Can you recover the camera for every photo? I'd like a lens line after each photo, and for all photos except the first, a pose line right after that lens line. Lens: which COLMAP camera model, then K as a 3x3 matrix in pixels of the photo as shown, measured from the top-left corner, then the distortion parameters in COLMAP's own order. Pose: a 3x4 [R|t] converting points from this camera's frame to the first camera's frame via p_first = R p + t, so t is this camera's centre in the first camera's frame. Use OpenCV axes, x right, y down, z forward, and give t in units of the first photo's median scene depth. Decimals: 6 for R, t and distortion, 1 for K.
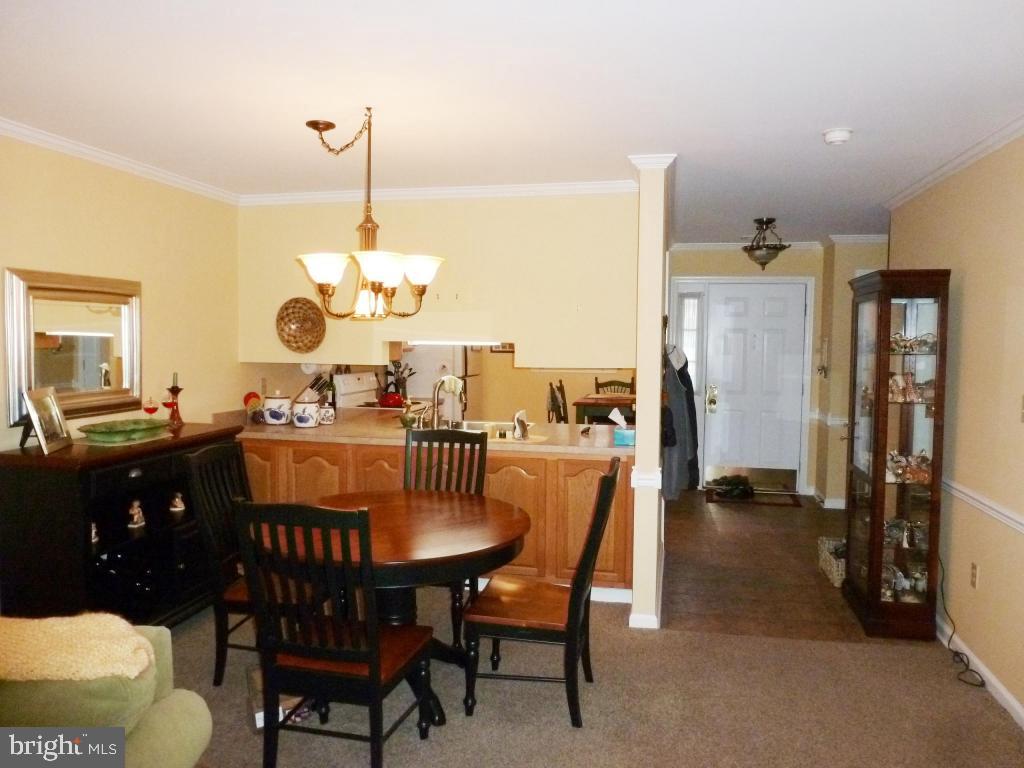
lens RADIAL K [[727.7, 0, 512.0], [0, 727.7, 384.0], [0, 0, 1]] dist [-0.060398, 0.007424]
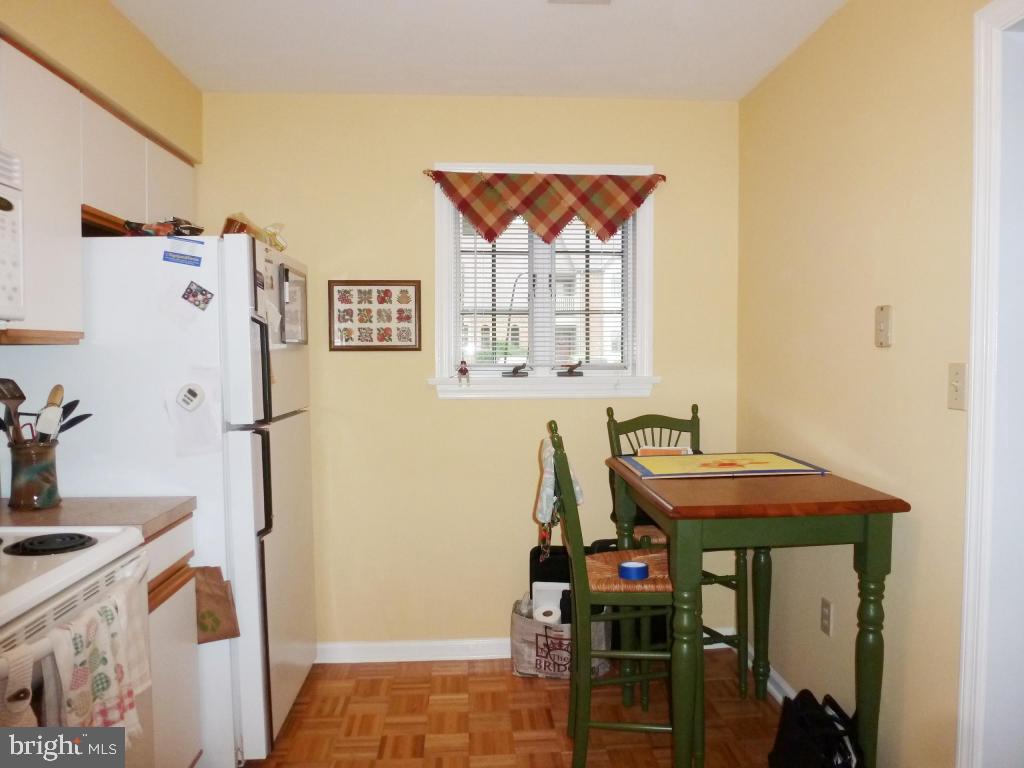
lens RADIAL K [[727.7, 0, 512.0], [0, 727.7, 384.0], [0, 0, 1]] dist [-0.060398, 0.007424]
pose [[0.961599, -0.024127, 0.273395, -0.083683], [0.029305, 0.999460, -0.014872, -0.034534], [-0.272888, 0.022312, 0.961787, 1.205773]]
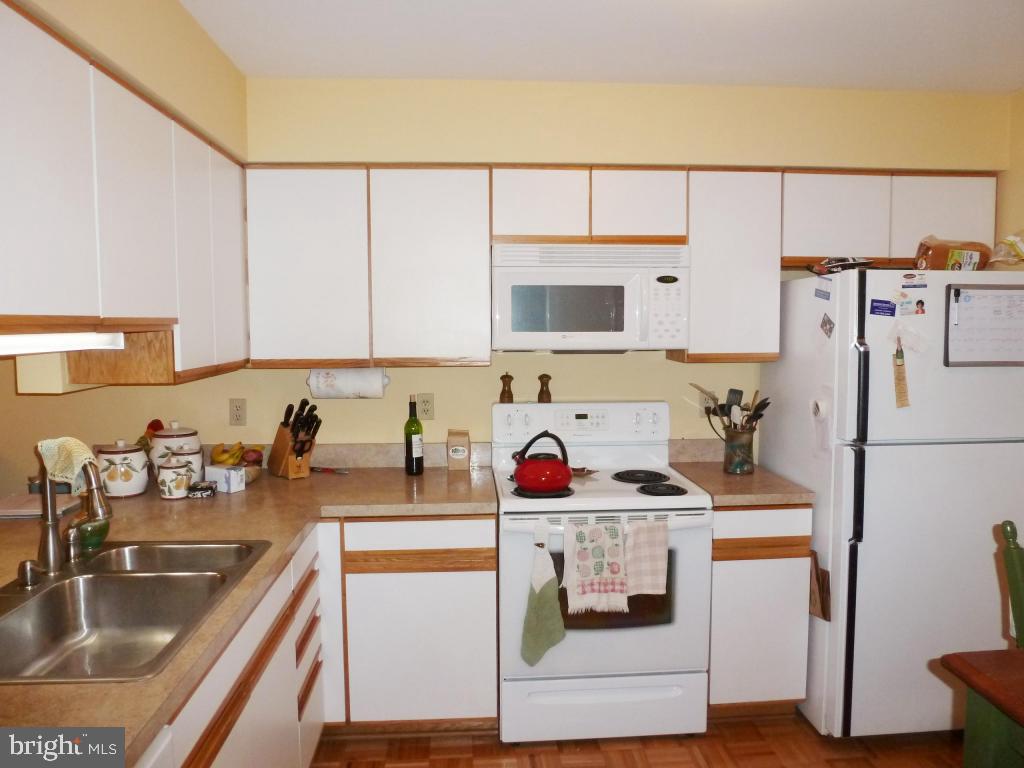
lens RADIAL K [[727.7, 0, 512.0], [0, 727.7, 384.0], [0, 0, 1]] dist [-0.060398, 0.007424]
pose [[0.281174, 0.071095, -0.957020, 0.373399], [-0.049463, 0.997000, 0.059533, -0.087619], [0.958381, 0.030598, 0.283847, 1.337668]]
